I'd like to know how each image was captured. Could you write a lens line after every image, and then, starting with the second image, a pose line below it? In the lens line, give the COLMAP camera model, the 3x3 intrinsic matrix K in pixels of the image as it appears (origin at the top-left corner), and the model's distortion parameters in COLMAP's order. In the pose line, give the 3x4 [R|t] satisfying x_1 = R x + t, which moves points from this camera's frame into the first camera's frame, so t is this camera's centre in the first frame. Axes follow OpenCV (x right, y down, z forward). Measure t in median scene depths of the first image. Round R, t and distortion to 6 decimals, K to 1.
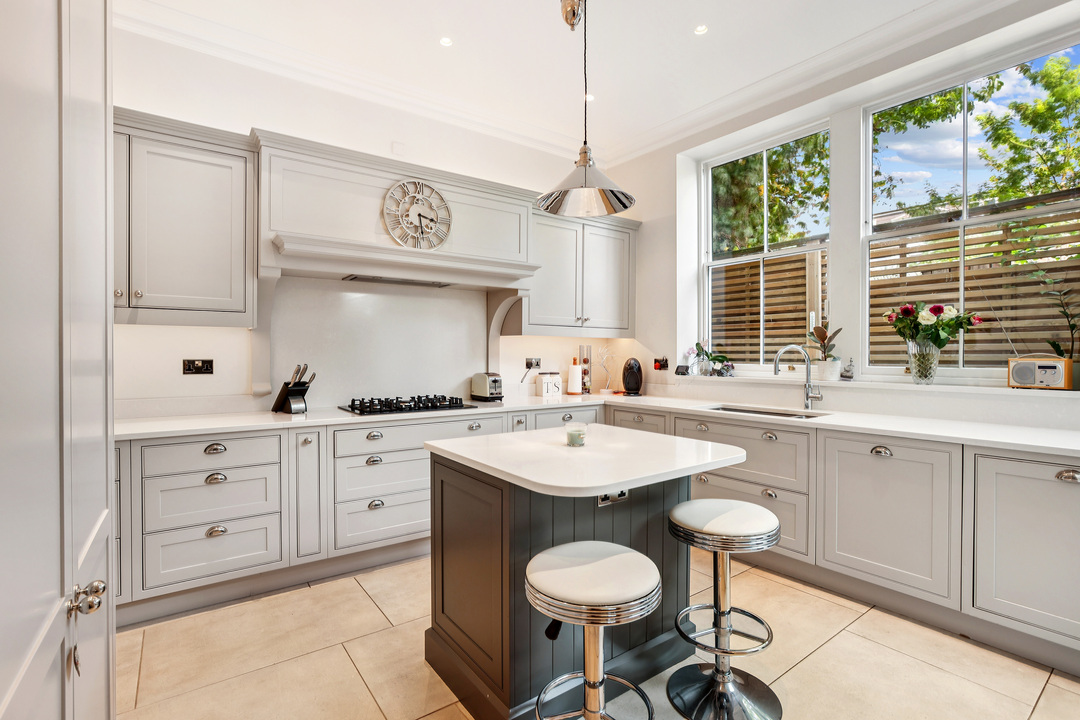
lens RADIAL K [[500.5, 0, 540.0], [0, 500.5, 360.0], [0, 0, 1]] dist [0.000333, 0.000017]
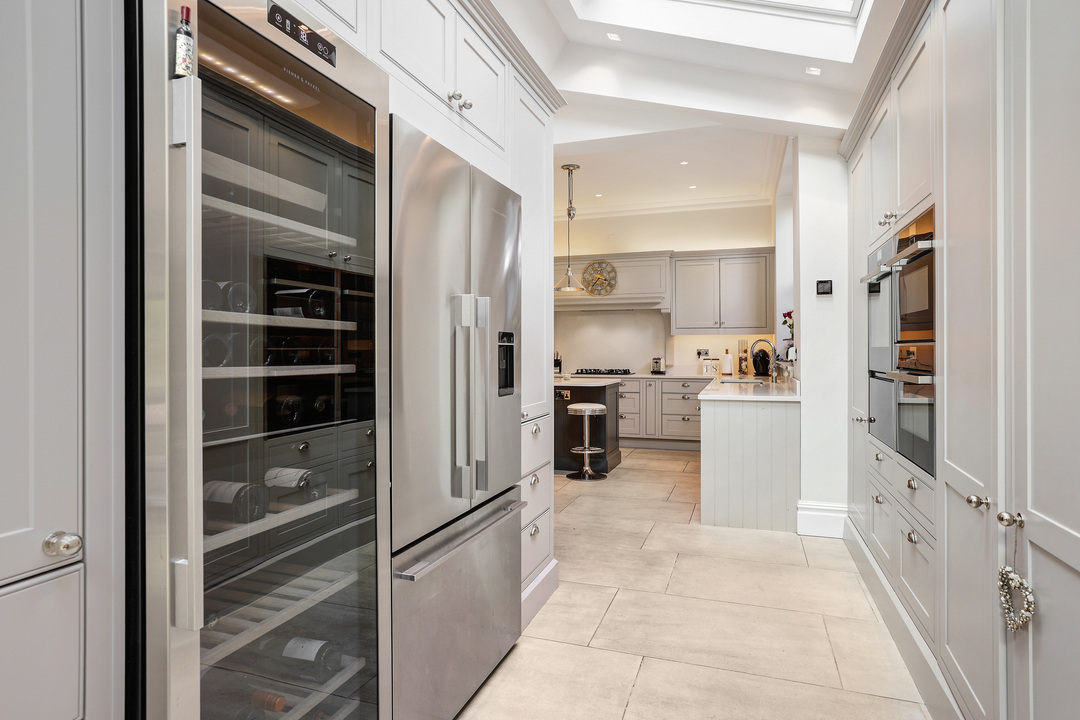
lens RADIAL K [[610.1, 0, 540.0], [0, 610.1, 360.0], [0, 0, 1]] dist [-0.000194, -0.000018]
pose [[0.570210, 0.005149, -0.821483, 1.568597], [-0.001055, 0.999984, 0.005535, 0.024405], [0.821498, -0.002290, 0.570206, -0.567143]]
